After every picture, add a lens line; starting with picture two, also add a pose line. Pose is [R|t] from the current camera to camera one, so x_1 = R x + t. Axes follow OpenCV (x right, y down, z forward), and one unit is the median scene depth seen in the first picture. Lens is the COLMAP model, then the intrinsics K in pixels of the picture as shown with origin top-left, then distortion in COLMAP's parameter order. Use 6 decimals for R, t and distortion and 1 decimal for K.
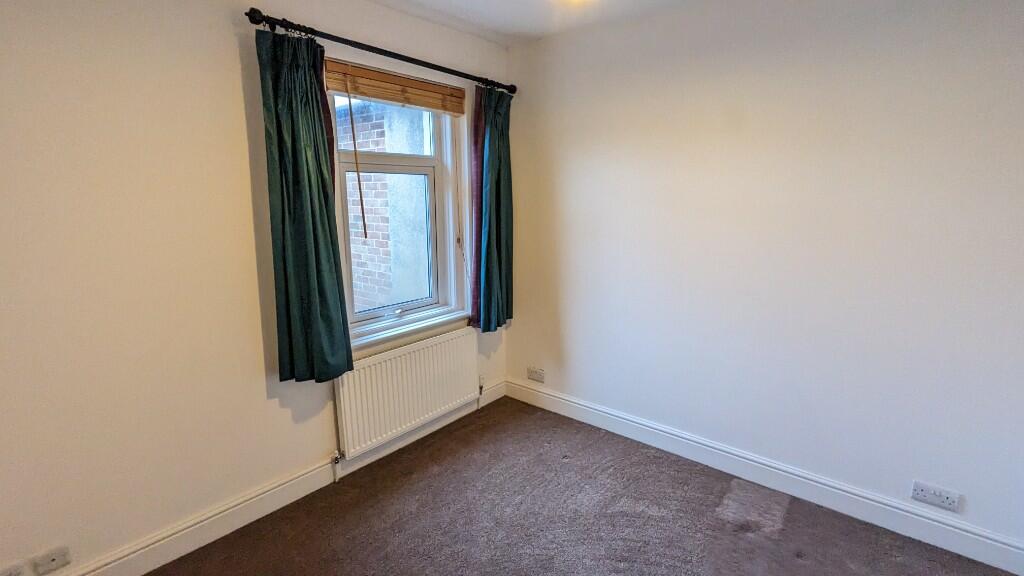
lens RADIAL K [[483.1, 0, 510.7], [0, 483.1, 291.8], [0, 0, 1]] dist [-0.000862, -0.000926]
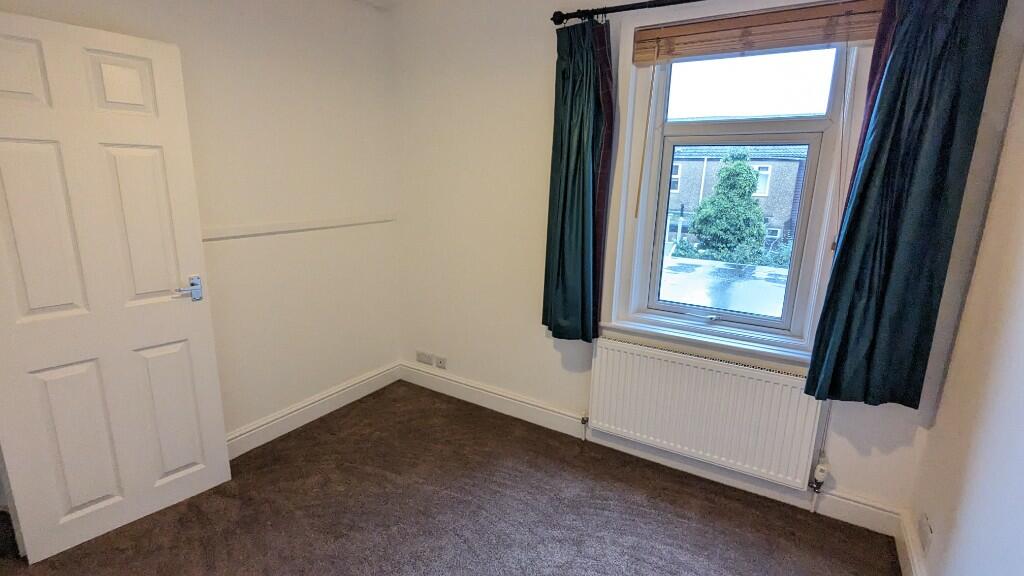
lens RADIAL K [[483.1, 0, 512.8], [0, 483.1, 289.5], [0, 0, 1]] dist [-0.000862, -0.000926]
pose [[0.130257, 0.241811, -0.961541, 0.538500], [-0.213394, 0.953912, 0.210985, -0.112954], [0.968244, 0.177705, 0.175854, 0.567571]]
